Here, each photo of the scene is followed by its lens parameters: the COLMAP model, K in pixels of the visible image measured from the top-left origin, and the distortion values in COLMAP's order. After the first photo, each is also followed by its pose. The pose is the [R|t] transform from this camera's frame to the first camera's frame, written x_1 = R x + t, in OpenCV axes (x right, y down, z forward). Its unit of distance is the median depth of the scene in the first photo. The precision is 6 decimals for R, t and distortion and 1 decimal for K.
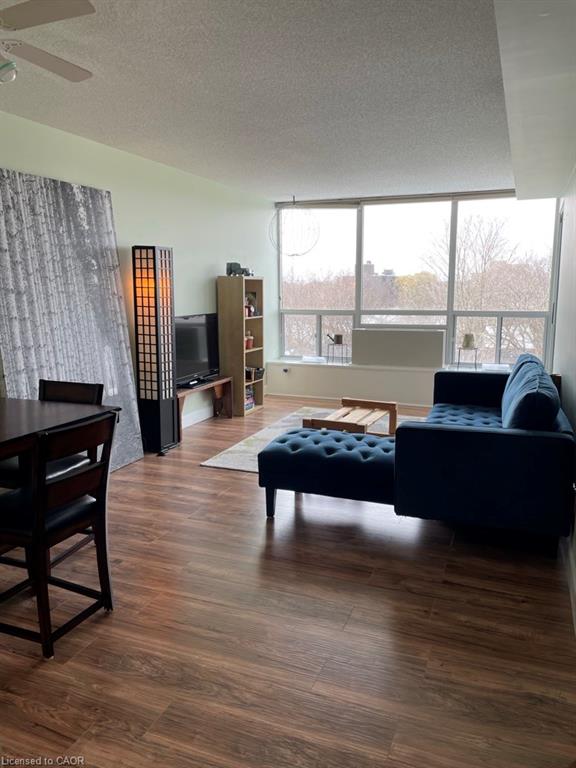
lens RADIAL K [[577.5, 0, 289.6], [0, 577.5, 379.7], [0, 0, 1]] dist [0.037928, -0.038466]
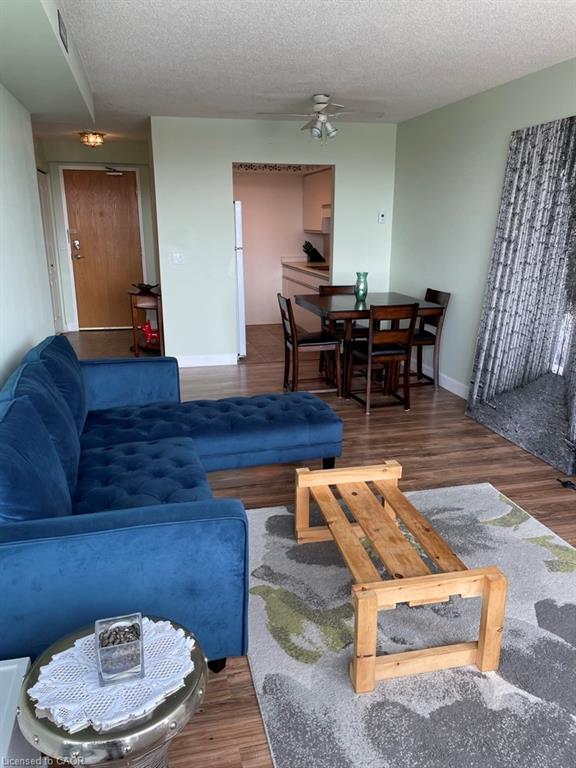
lens RADIAL K [[577.5, 0, 287.9], [0, 577.5, 385.8], [0, 0, 1]] dist [0.037928, -0.038466]
pose [[-0.809773, 0.155933, -0.565644, 0.038072], [-0.098597, 0.914168, 0.393162, -0.019685], [0.578400, 0.374142, -0.724894, 0.111923]]
